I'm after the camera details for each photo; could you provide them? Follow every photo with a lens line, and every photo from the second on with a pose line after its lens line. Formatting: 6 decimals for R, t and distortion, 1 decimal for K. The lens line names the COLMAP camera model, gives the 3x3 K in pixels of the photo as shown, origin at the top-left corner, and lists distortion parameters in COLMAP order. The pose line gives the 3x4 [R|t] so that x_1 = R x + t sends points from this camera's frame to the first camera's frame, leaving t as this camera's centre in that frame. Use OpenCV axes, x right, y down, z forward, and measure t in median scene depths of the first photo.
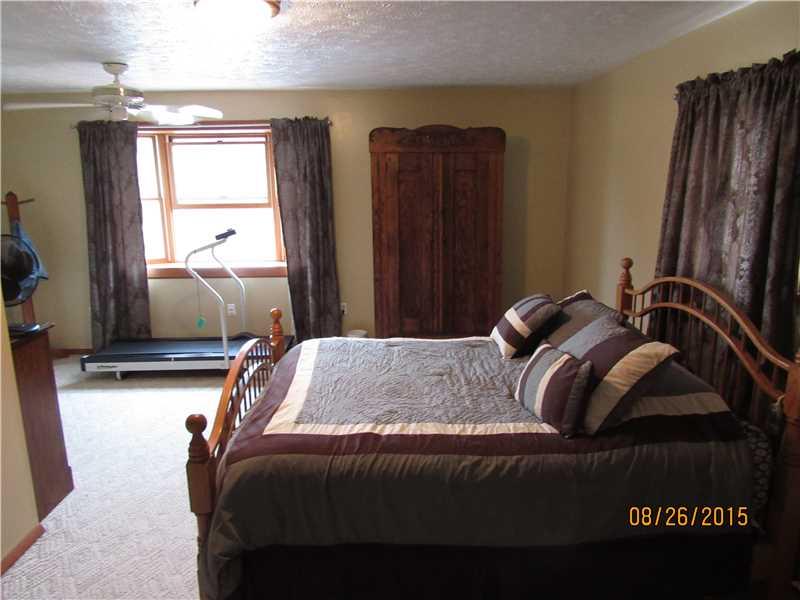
lens RADIAL K [[571.4, 0, 402.3], [0, 571.4, 304.0], [0, 0, 1]] dist [-0.028917, 0.010486]
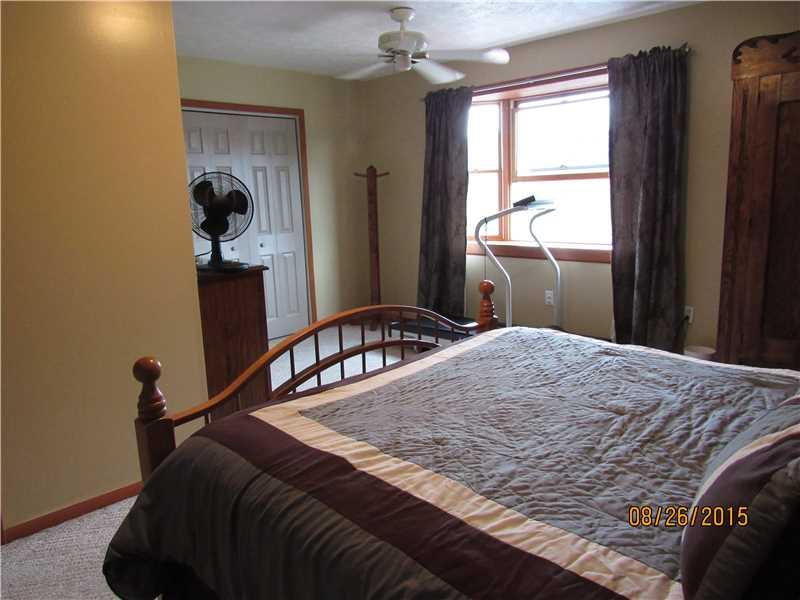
lens RADIAL K [[571.4, 0, 415.7], [0, 571.4, 302.2], [0, 0, 1]] dist [-0.028917, 0.010486]
pose [[0.699358, 0.115837, -0.705322, 0.175132], [-0.133952, 0.990538, 0.029860, 0.019245], [0.702107, 0.073596, 0.708258, 0.289433]]
